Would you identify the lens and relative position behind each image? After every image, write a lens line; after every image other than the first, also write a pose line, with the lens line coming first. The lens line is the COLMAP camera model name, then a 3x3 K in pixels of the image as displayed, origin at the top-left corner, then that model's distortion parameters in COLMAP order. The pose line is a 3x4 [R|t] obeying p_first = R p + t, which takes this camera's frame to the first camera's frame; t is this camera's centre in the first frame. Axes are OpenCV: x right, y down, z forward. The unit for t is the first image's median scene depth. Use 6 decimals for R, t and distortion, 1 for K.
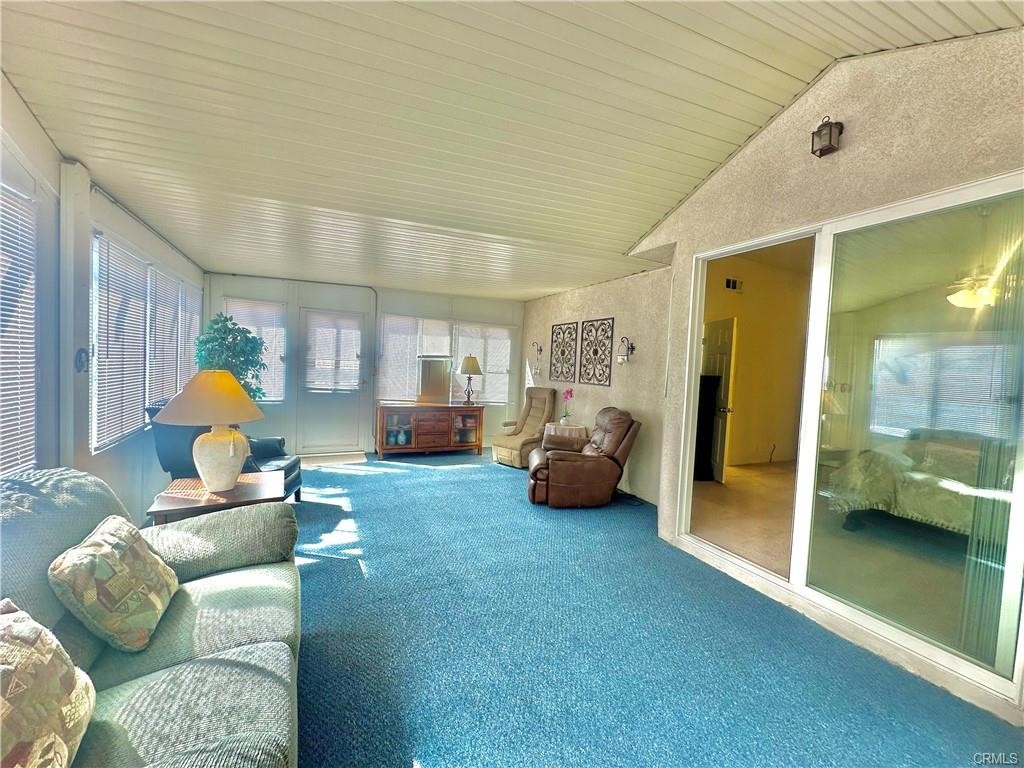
lens RADIAL K [[407.4, 0, 510.2], [0, 407.4, 386.9], [0, 0, 1]] dist [-0.002948, 0.000546]
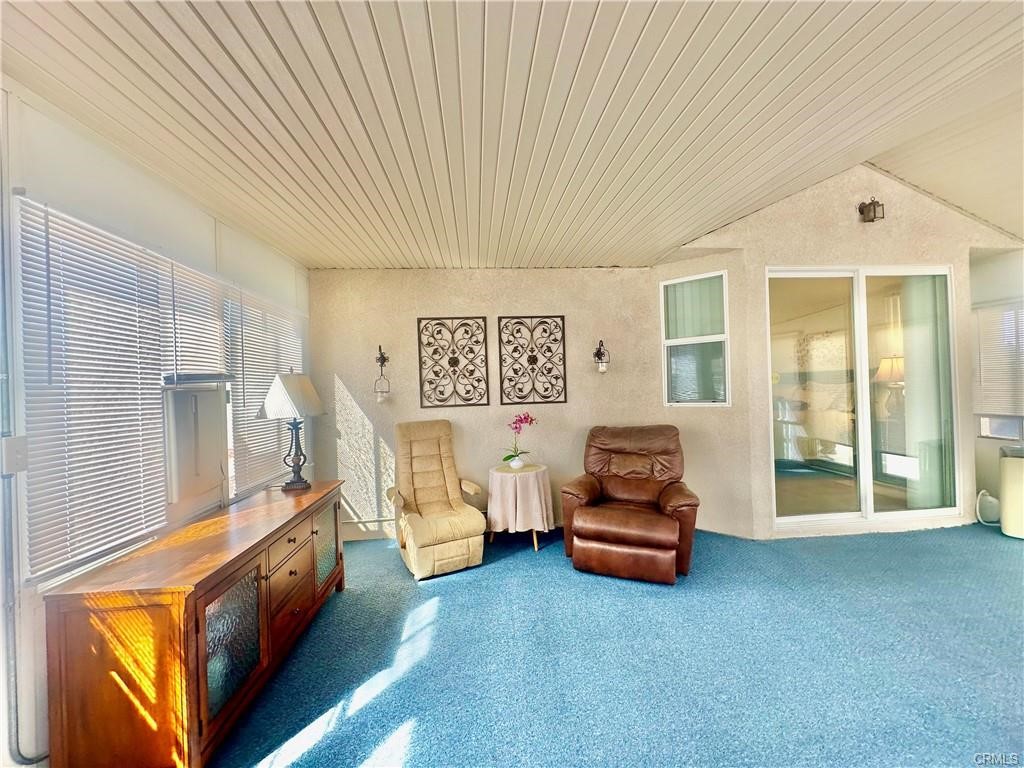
lens RADIAL K [[407.4, 0, 508.9], [0, 407.4, 382.0], [0, 0, 1]] dist [-0.002948, 0.000546]
pose [[0.351482, -0.049348, 0.934893, -0.512933], [0.100154, 0.994861, 0.014860, -0.061479], [-0.930822, 0.088410, 0.354618, 0.794837]]
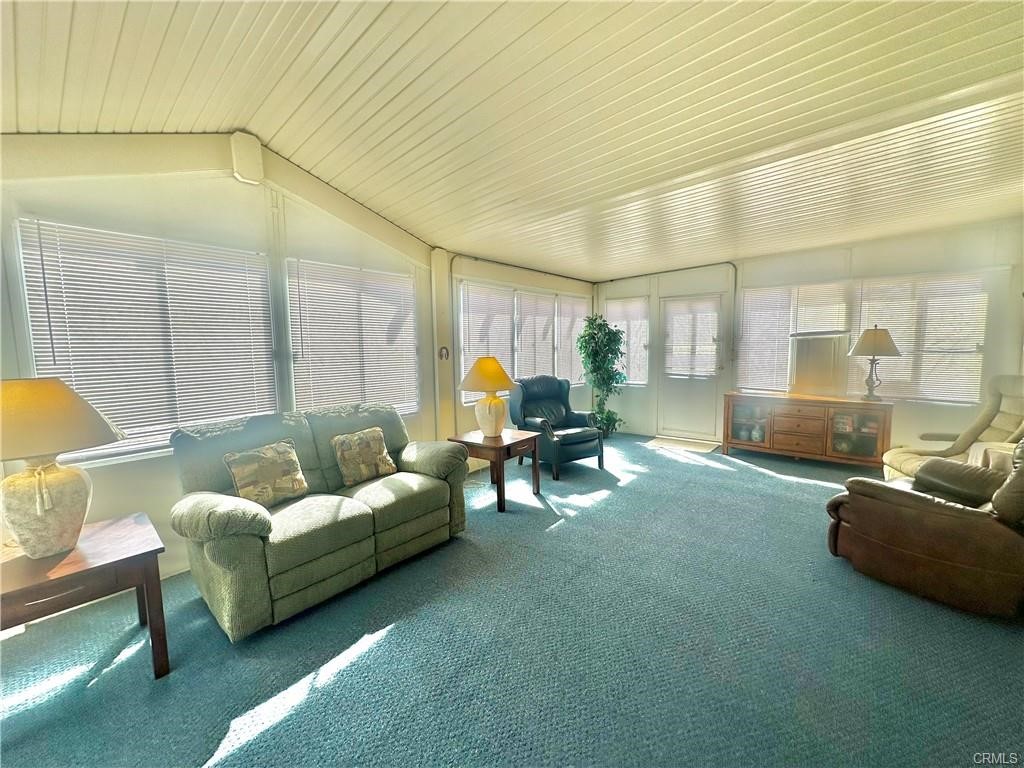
lens RADIAL K [[407.4, 0, 512.9], [0, 407.4, 386.3], [0, 0, 1]] dist [-0.002948, 0.000546]
pose [[0.401964, 0.034936, -0.914989, 0.343139], [-0.015897, 0.999388, 0.031175, 0.010464], [0.915517, 0.002014, 0.402273, 0.231825]]
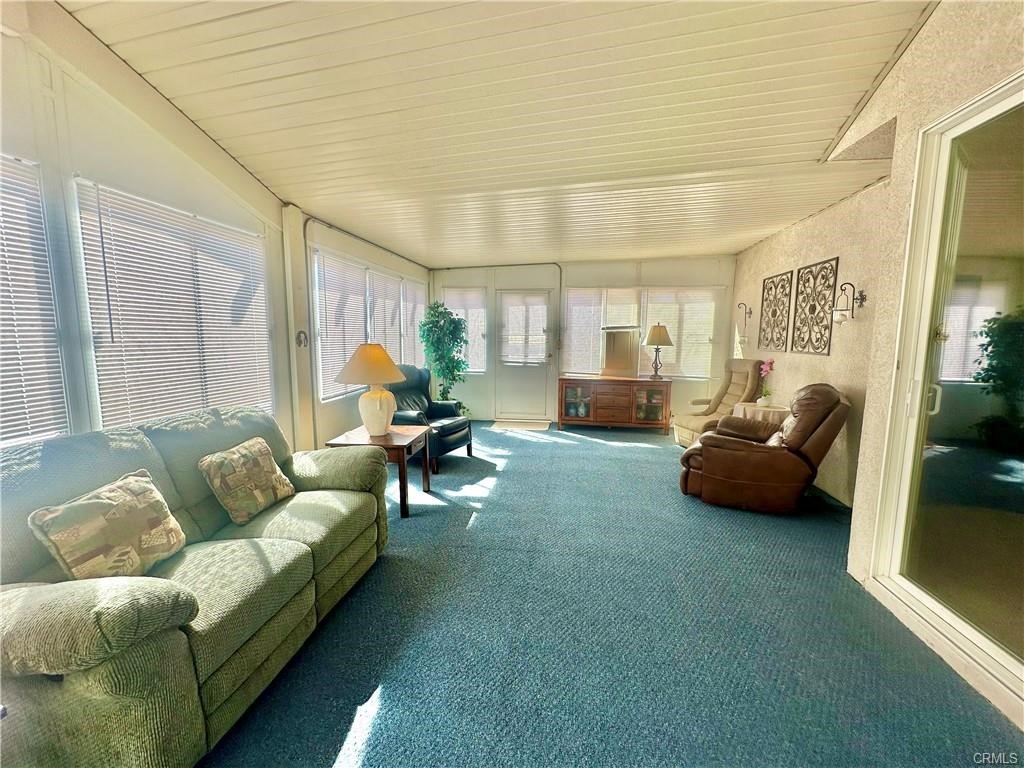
lens RADIAL K [[407.4, 0, 511.6], [0, 407.4, 386.3], [0, 0, 1]] dist [-0.002948, 0.000546]
pose [[0.818810, 0.029489, -0.573307, 0.193373], [0.001616, 0.998557, 0.053670, 0.013321], [0.574062, -0.044872, 0.817581, 0.089812]]
